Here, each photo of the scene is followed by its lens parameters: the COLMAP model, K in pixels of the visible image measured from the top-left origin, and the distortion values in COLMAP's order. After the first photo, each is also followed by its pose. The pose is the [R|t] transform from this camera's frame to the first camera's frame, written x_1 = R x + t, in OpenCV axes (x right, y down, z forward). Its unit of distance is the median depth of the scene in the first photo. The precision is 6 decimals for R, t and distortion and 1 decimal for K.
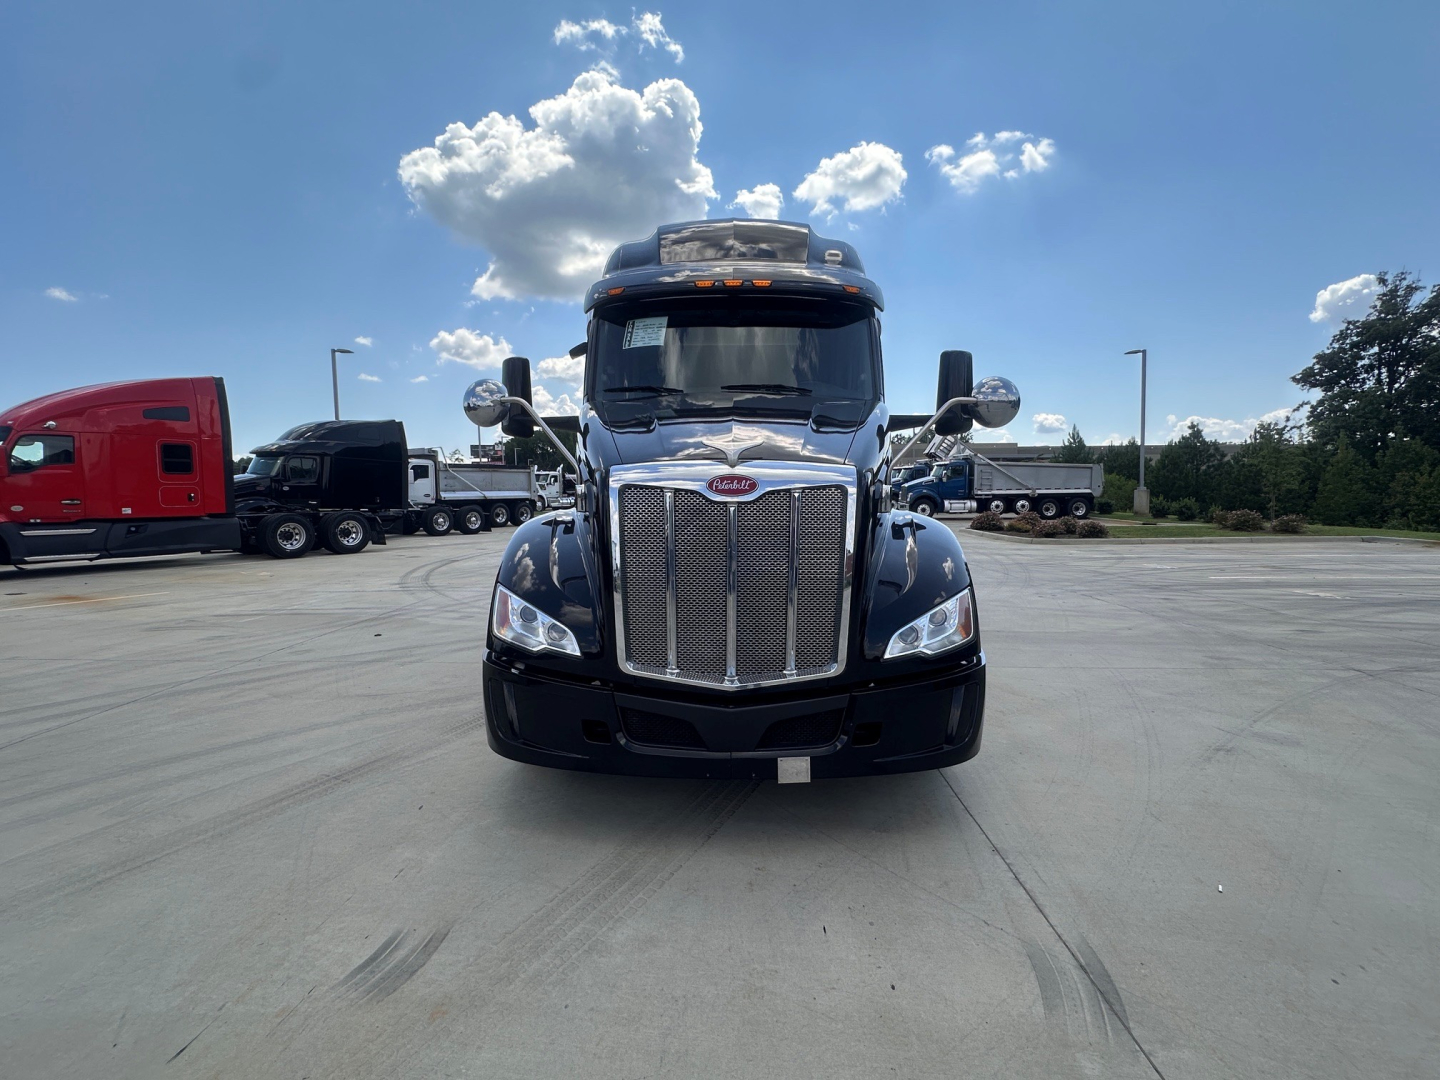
lens RADIAL K [[671.4, 0, 709.1], [0, 671.4, 546.7], [0, 0, 1]] dist [-0.009838, 0.000459]
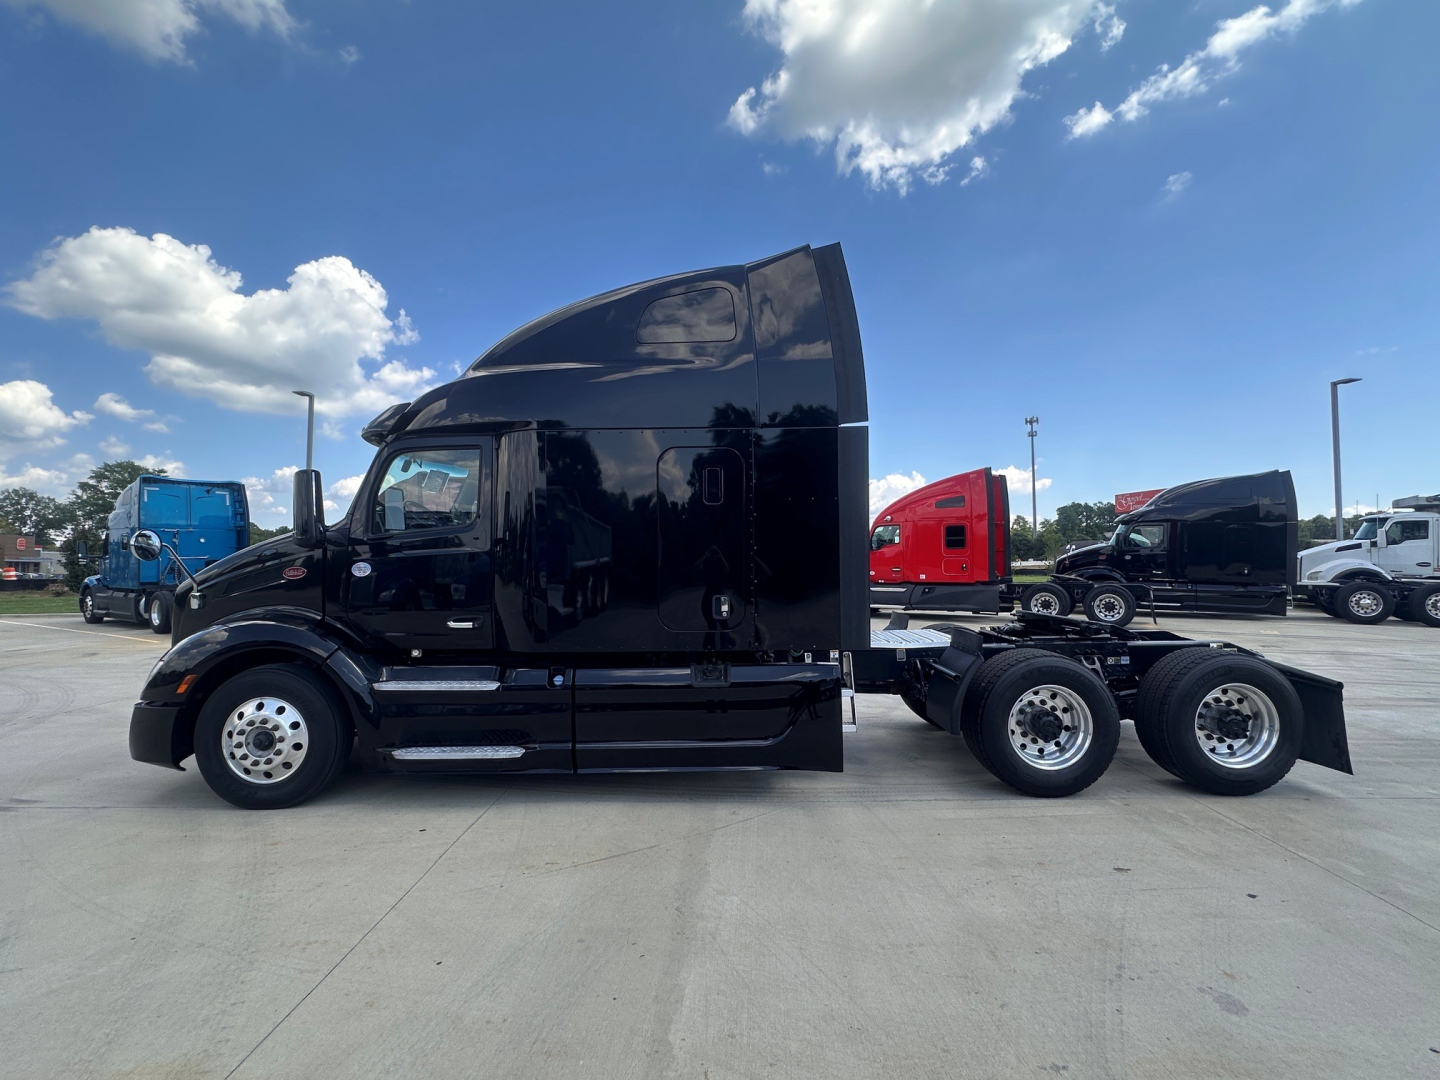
lens RADIAL K [[671.4, 0, 717.8], [0, 671.4, 537.5], [0, 0, 1]] dist [-0.009838, 0.000459]
pose [[0.046320, -0.016625, -0.998788, 0.456033], [-0.074232, 0.997040, -0.020038, -0.070893], [0.996165, 0.075070, 0.044949, 0.485192]]
